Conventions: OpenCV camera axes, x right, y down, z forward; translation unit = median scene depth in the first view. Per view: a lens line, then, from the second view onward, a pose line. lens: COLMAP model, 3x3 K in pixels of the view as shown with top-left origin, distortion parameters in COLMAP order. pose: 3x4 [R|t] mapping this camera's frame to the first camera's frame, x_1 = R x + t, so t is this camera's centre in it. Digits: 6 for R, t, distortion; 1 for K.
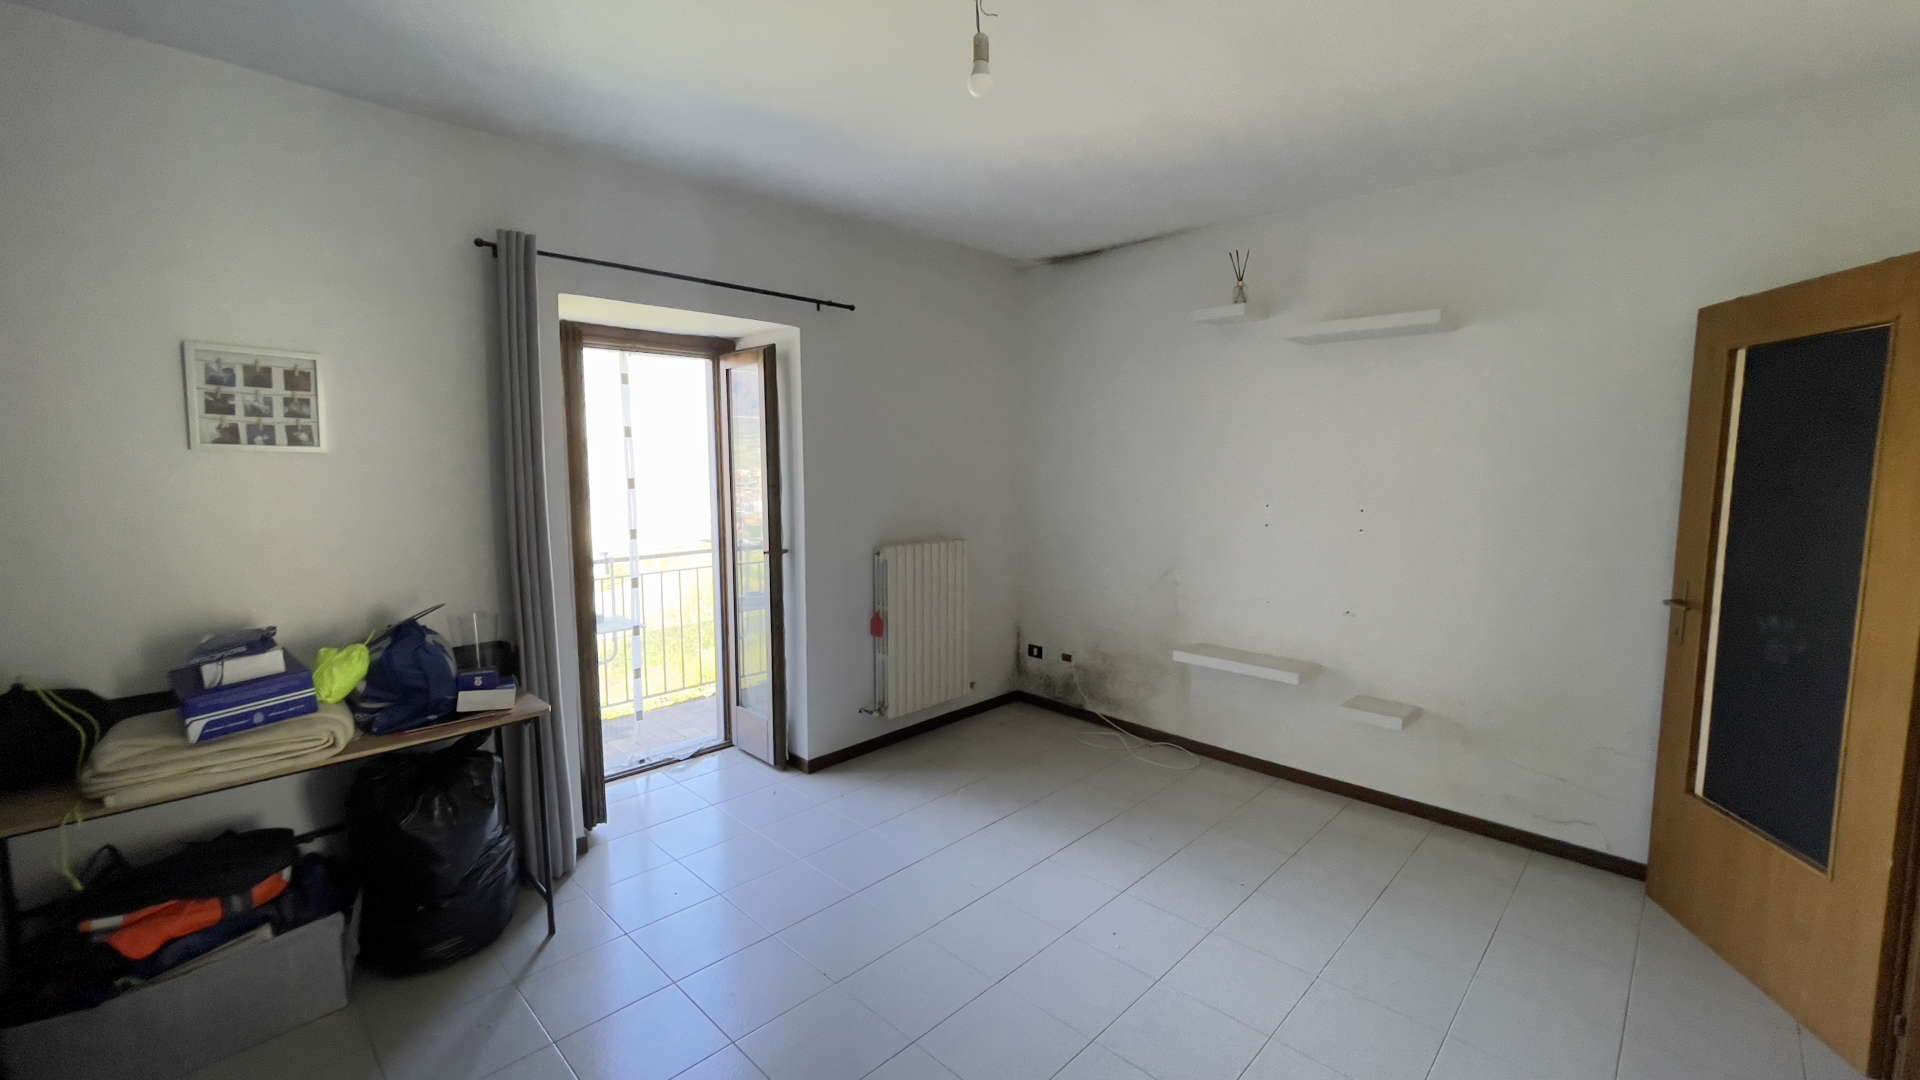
lens RADIAL K [[787.4, 0, 957.4], [0, 787.4, 539.5], [0, 0, 1]] dist [-0.014946, 0.014062]
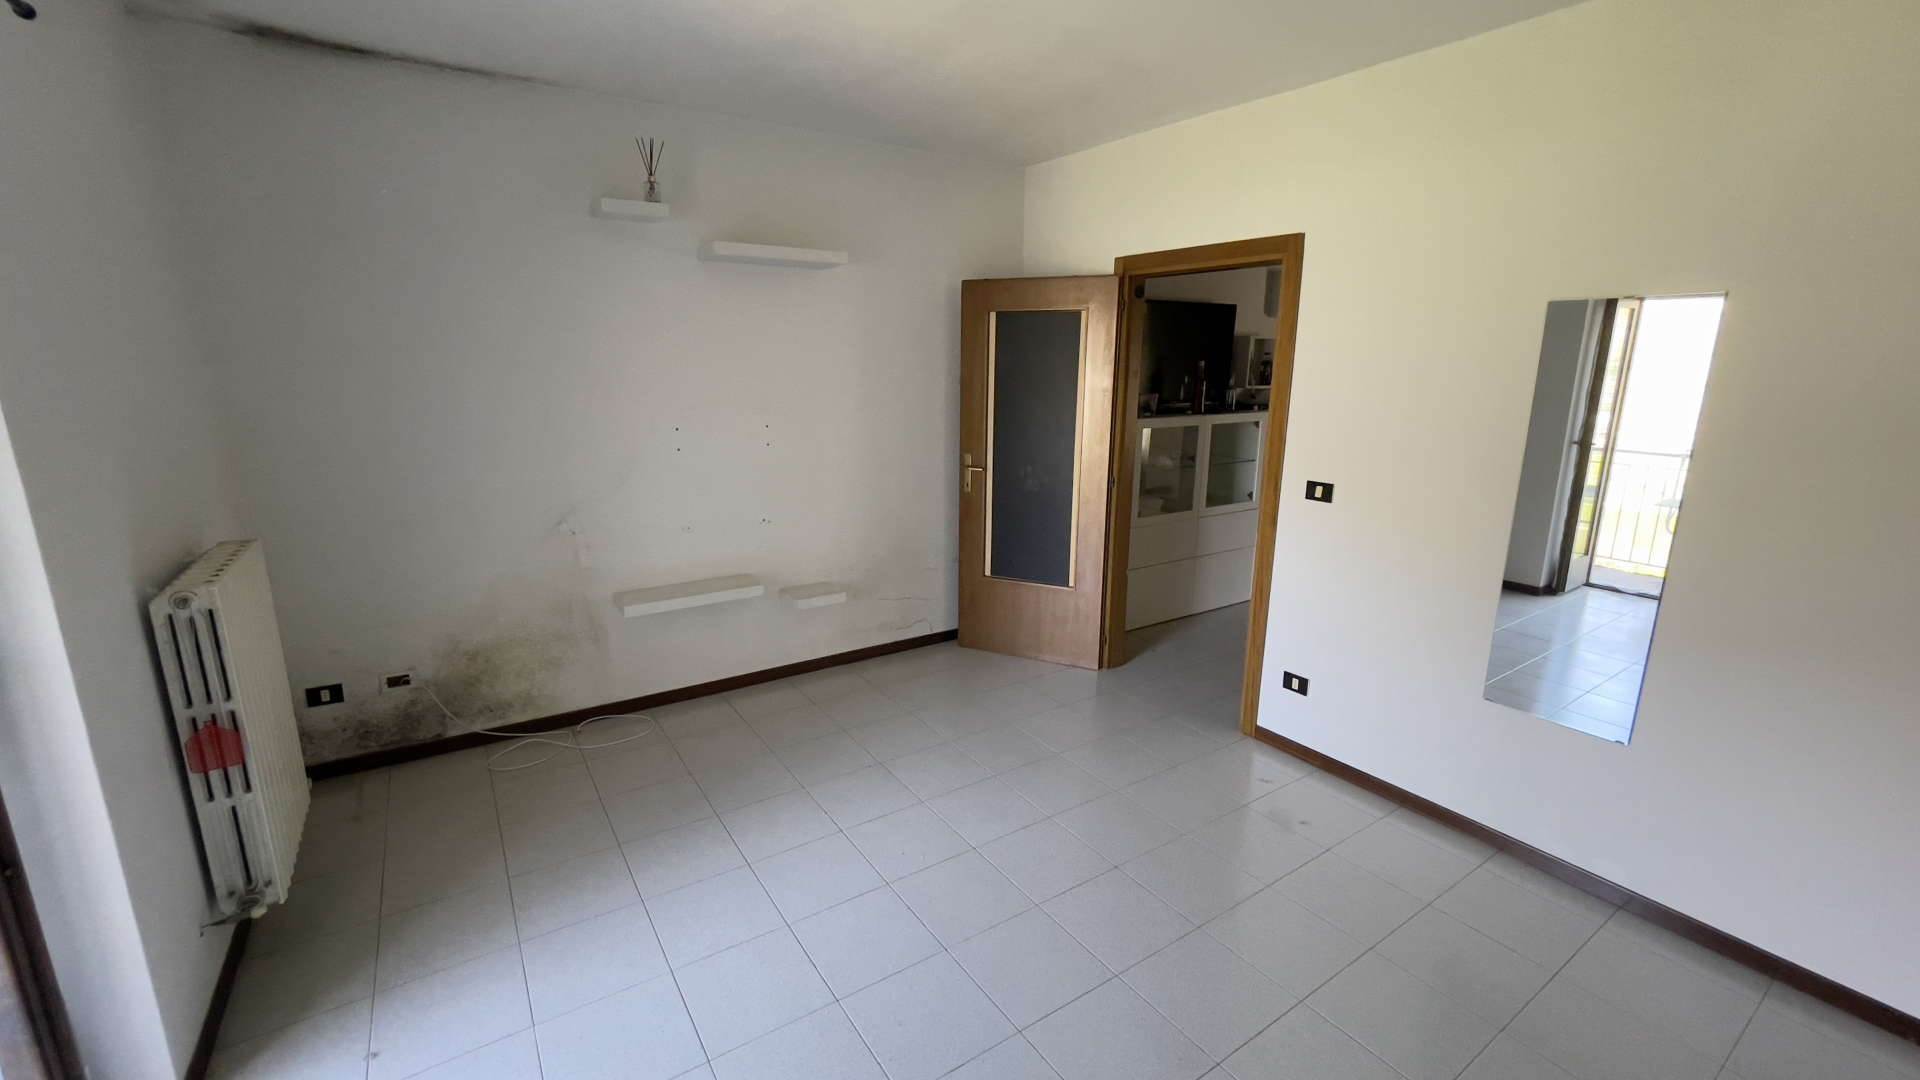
lens RADIAL K [[787.4, 0, 957.4], [0, 787.4, 539.5], [0, 0, 1]] dist [-0.014946, 0.014062]
pose [[0.206322, -0.223454, 0.952628, -0.508995], [0.095822, 0.973510, 0.207598, -0.084406], [-0.973781, 0.048451, 0.222268, 0.503704]]
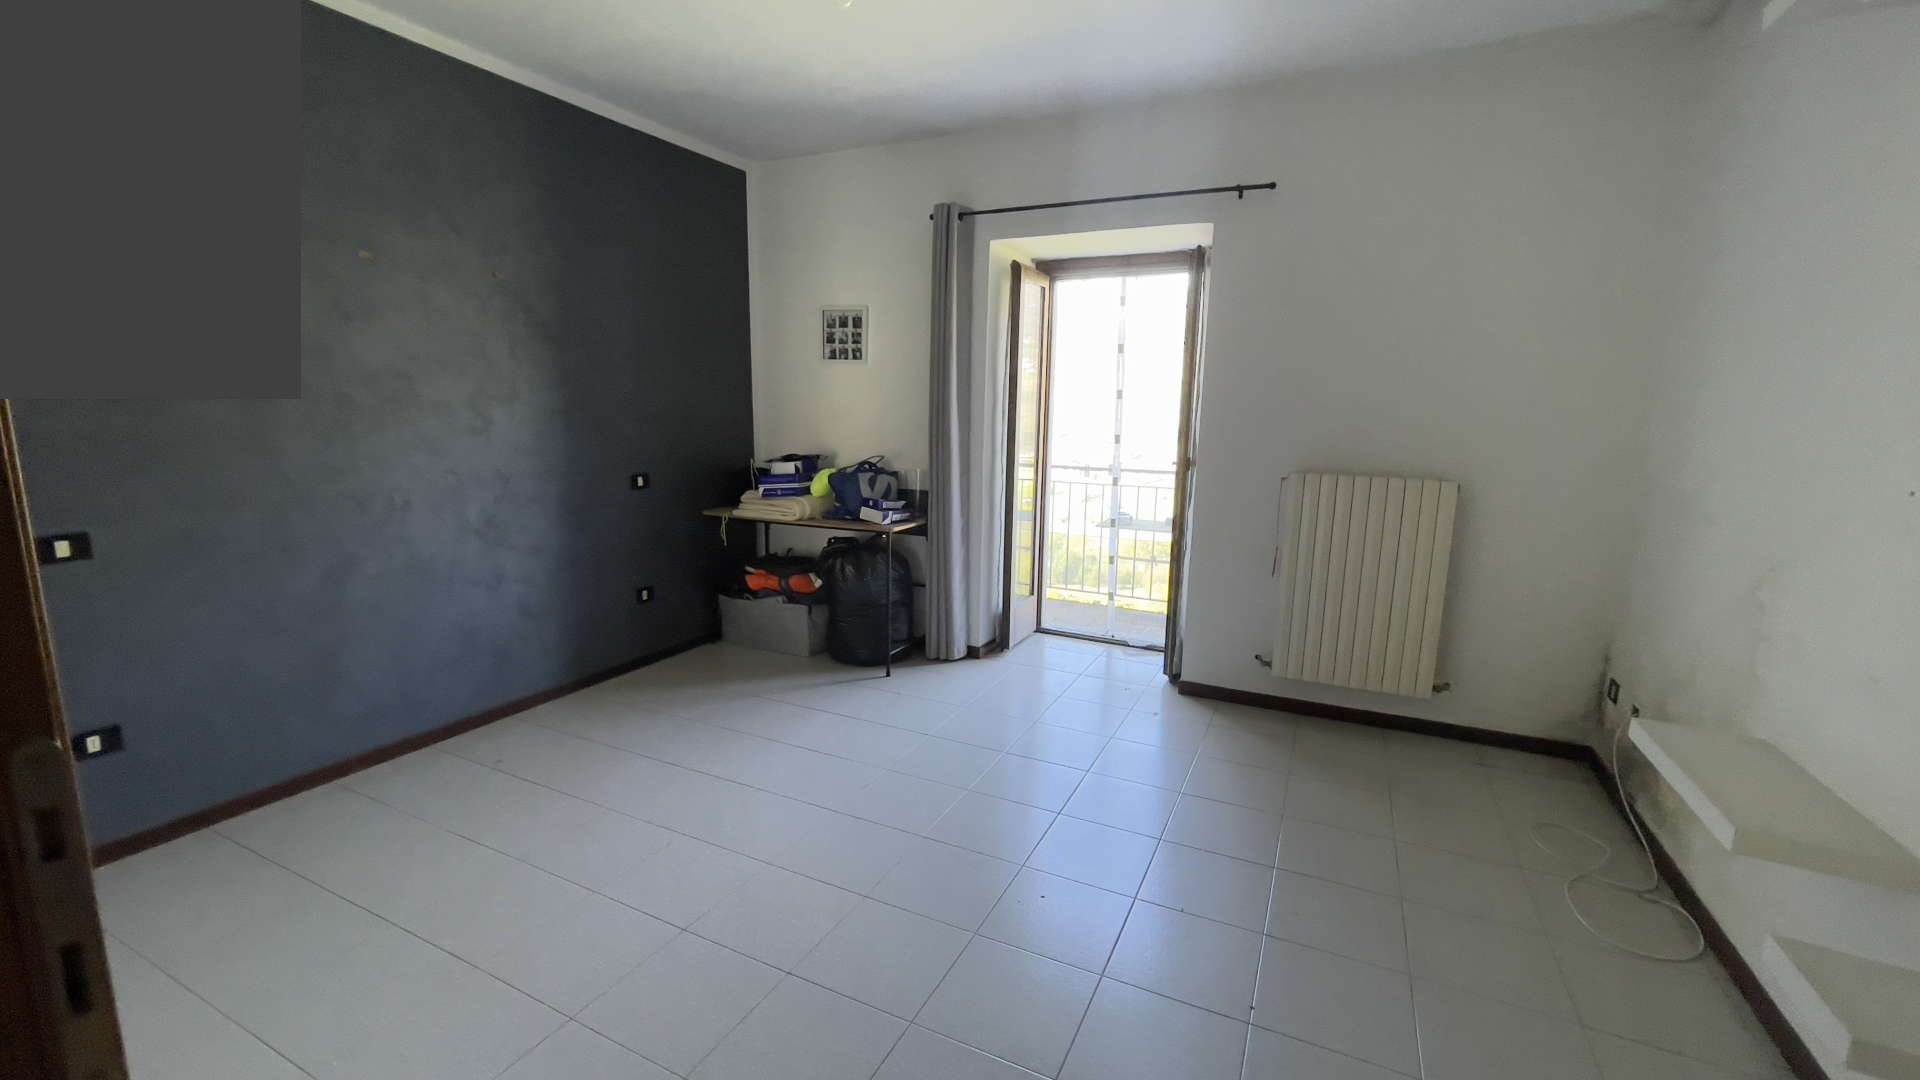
lens RADIAL K [[787.4, 0, 957.4], [0, 787.4, 539.5], [0, 0, 1]] dist [-0.014946, 0.014062]
pose [[0.296018, 0.167246, -0.940426, 0.678607], [-0.116320, 0.983536, 0.138299, 0.006936], [0.948073, 0.068452, 0.310599, 0.466712]]
